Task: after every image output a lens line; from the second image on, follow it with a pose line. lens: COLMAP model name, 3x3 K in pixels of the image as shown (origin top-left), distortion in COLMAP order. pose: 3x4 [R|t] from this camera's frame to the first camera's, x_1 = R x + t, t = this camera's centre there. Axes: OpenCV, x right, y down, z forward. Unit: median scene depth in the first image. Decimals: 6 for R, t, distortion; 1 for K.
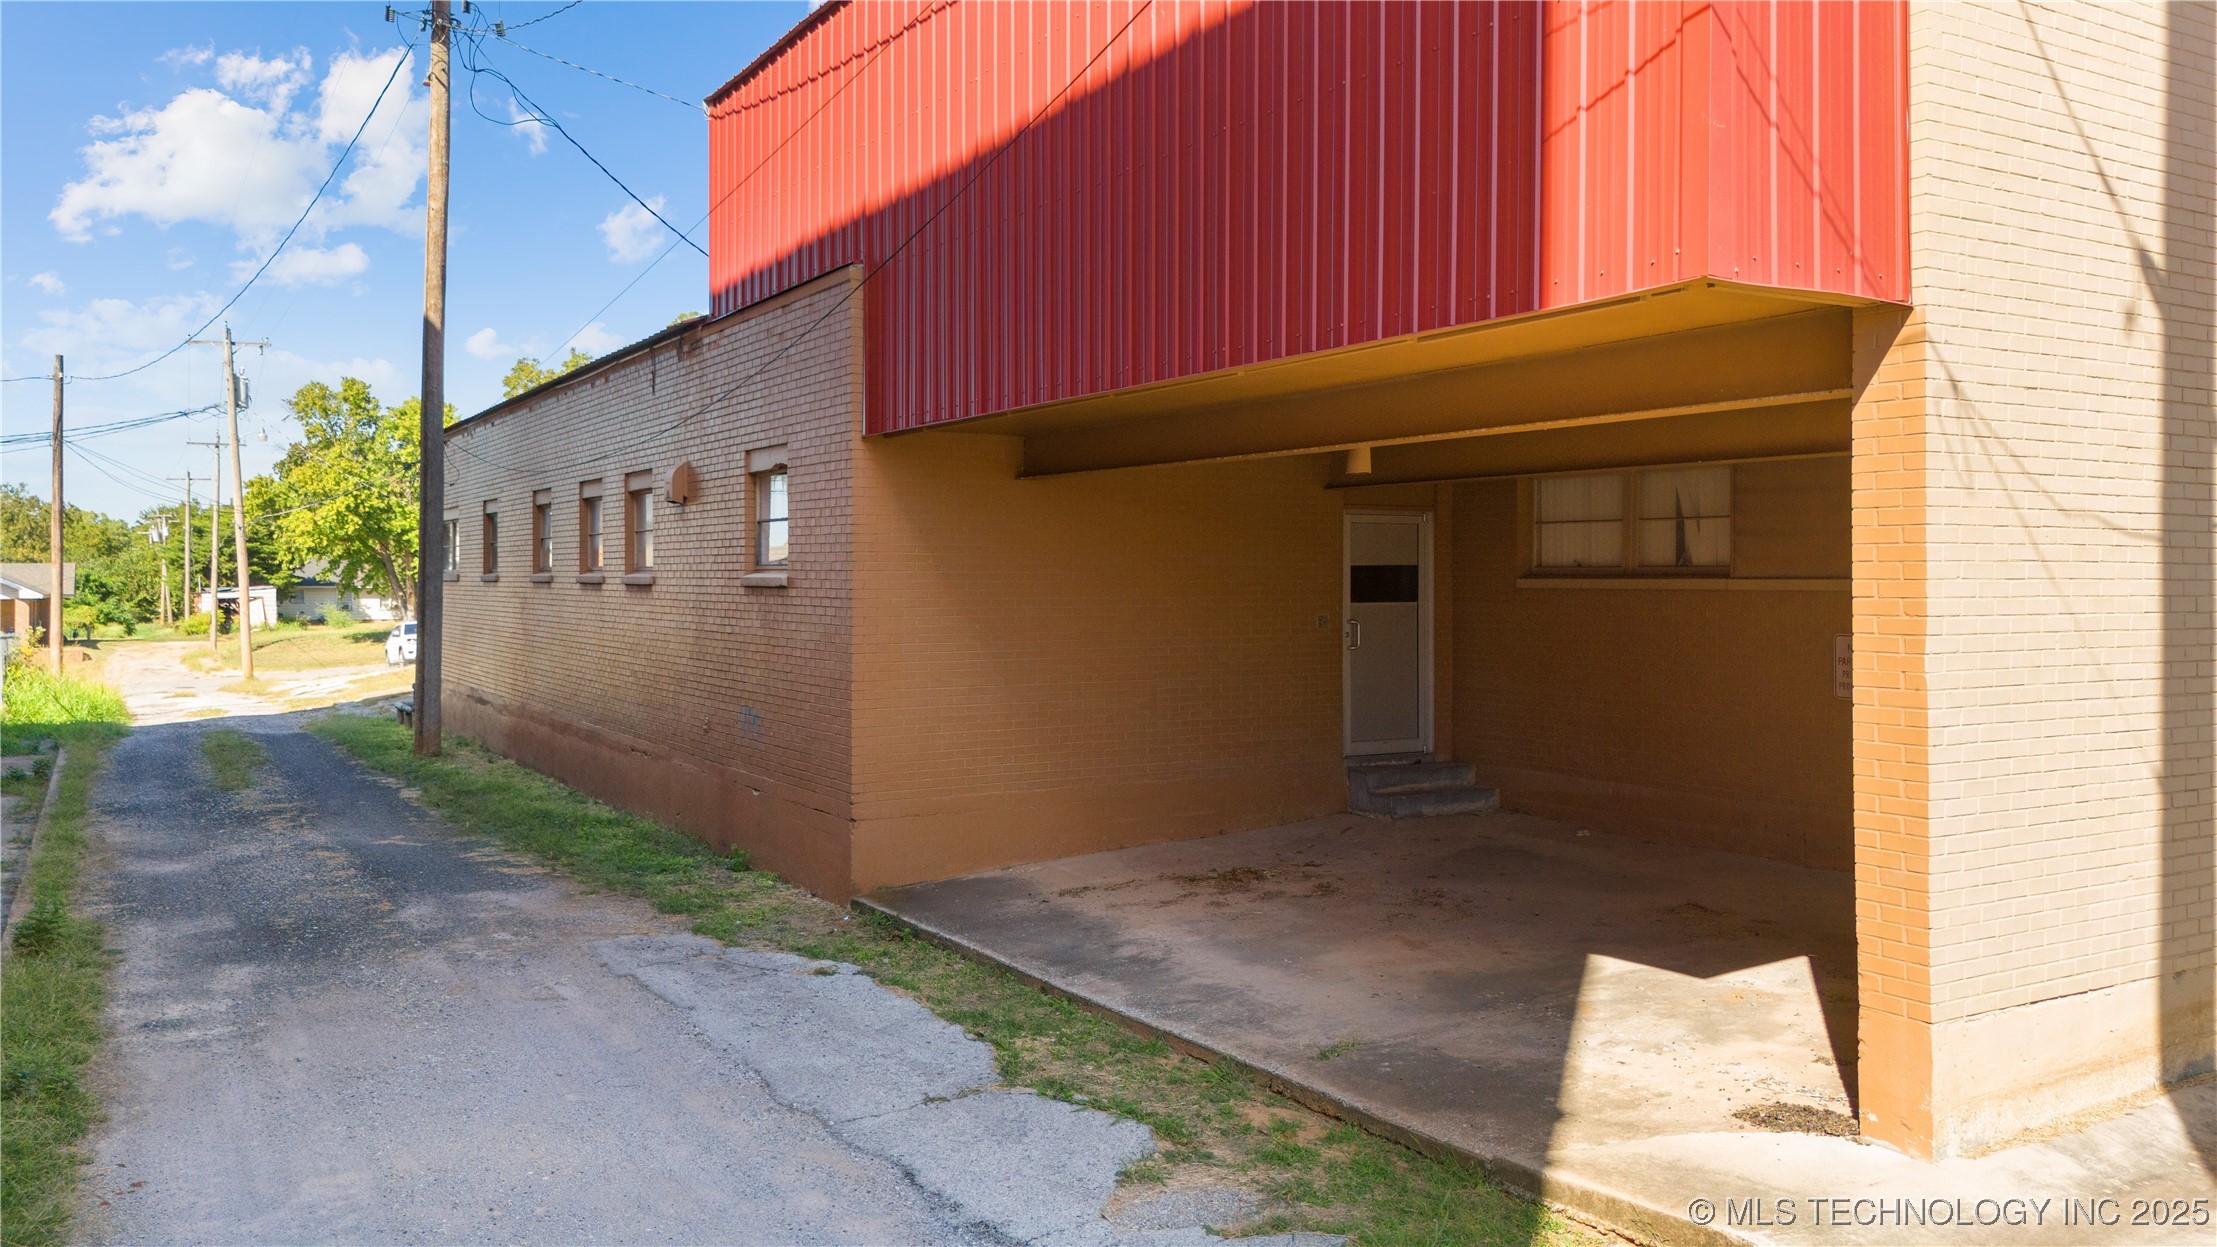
lens RADIAL K [[1602.5, 0, 1106.5], [0, 1602.5, 556.4], [0, 0, 1]] dist [0.019333, 0.000031]
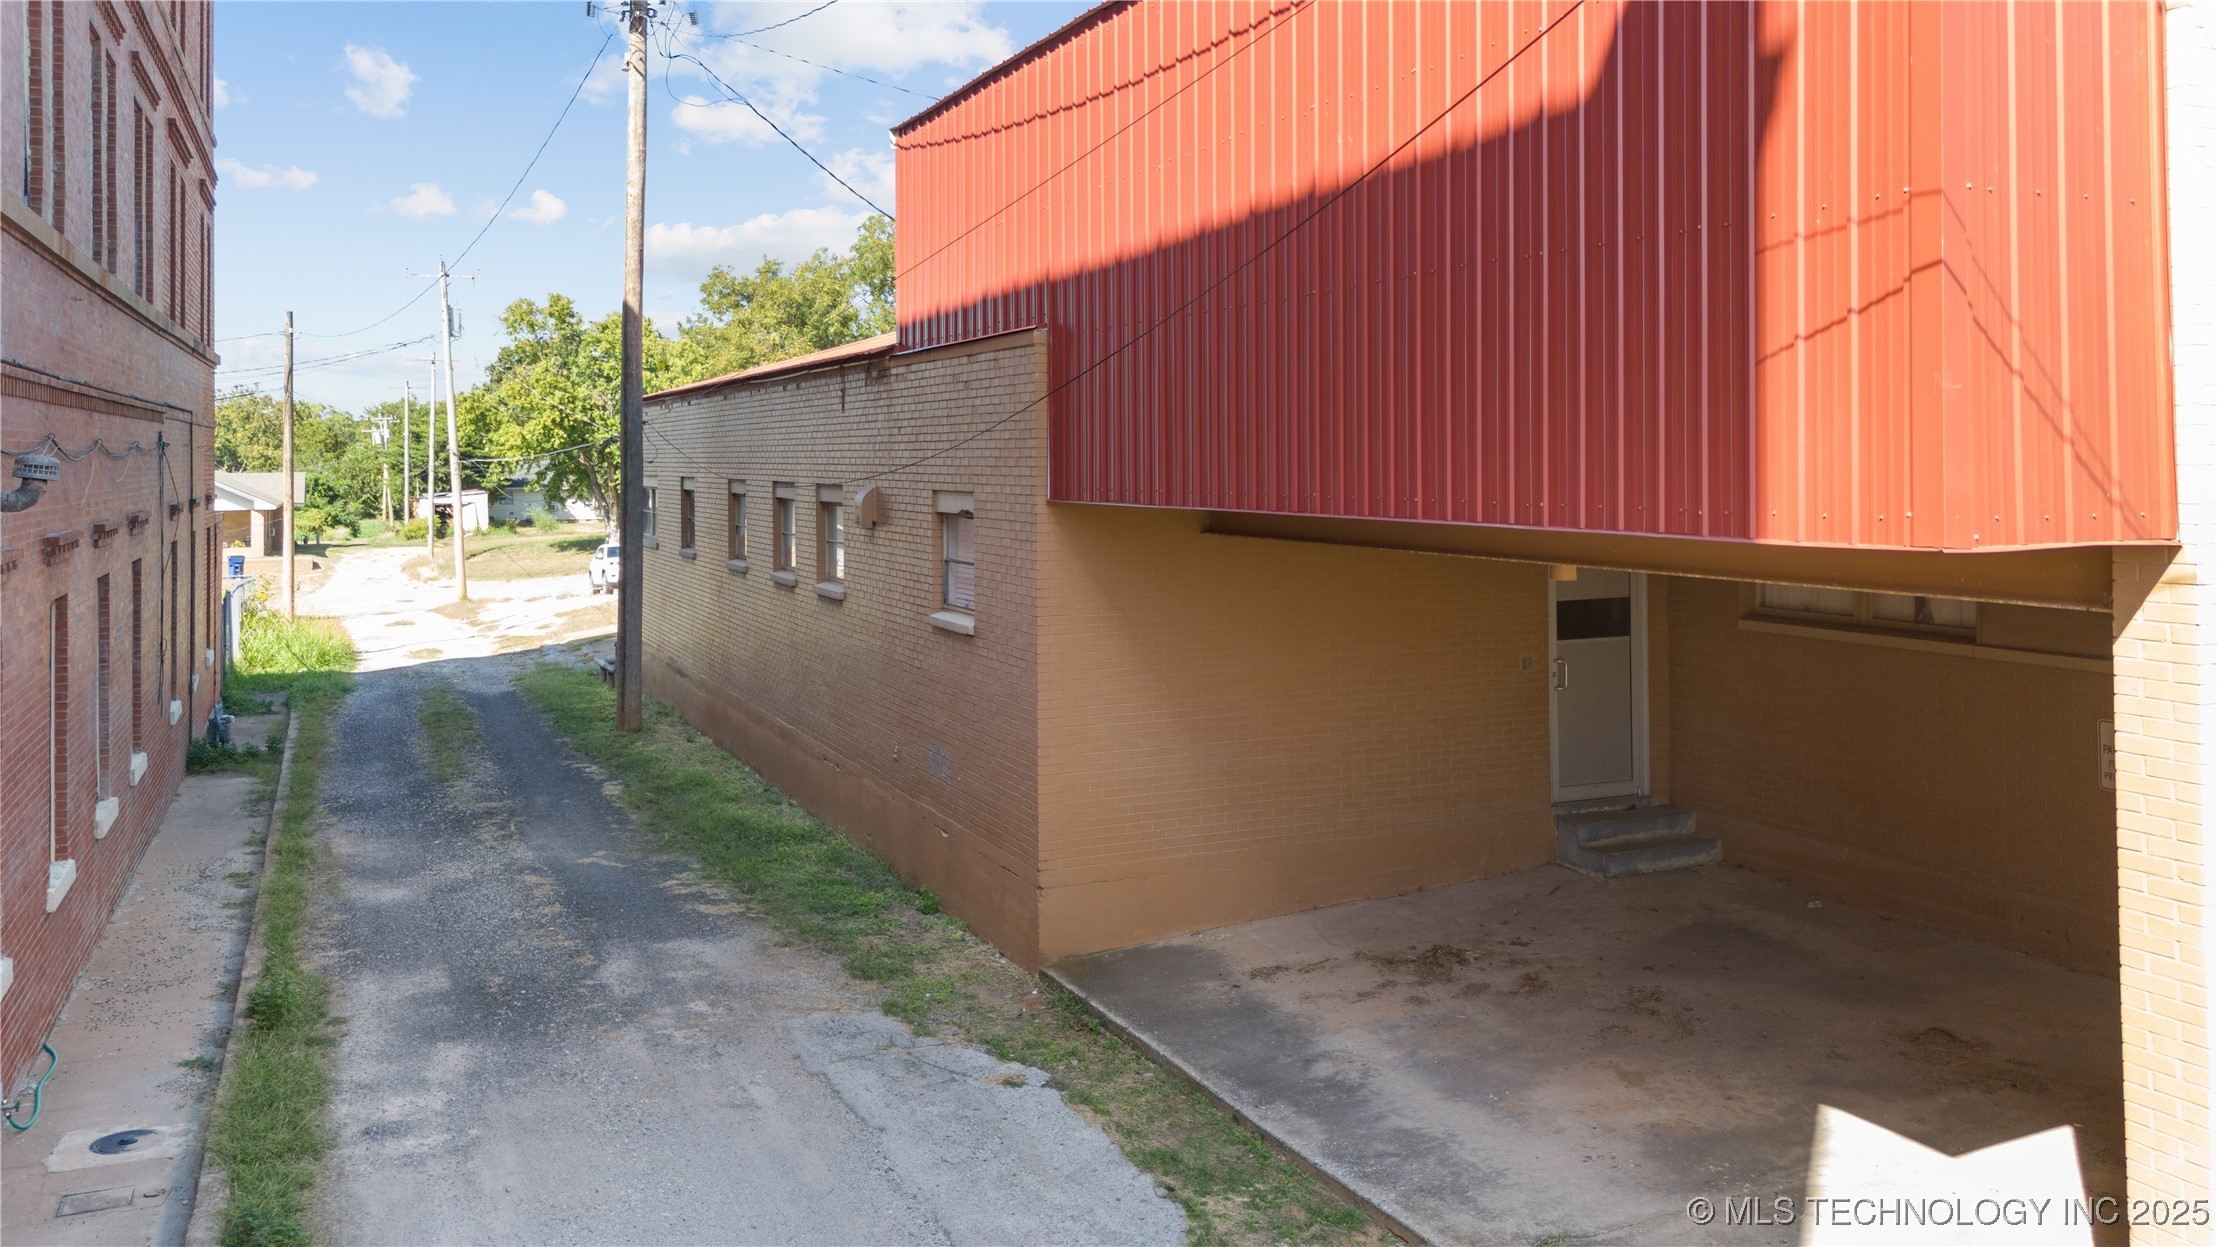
lens RADIAL K [[1642.0, 0, 1110.3], [0, 1642.0, 424.7], [0, 0, 1]] dist [0.028075, -0.014375]
pose [[0.993369, -0.008650, -0.114644, 0.002434], [0.007614, 0.999926, -0.009476, -0.106588], [0.114717, 0.008540, 0.993362, -0.002159]]
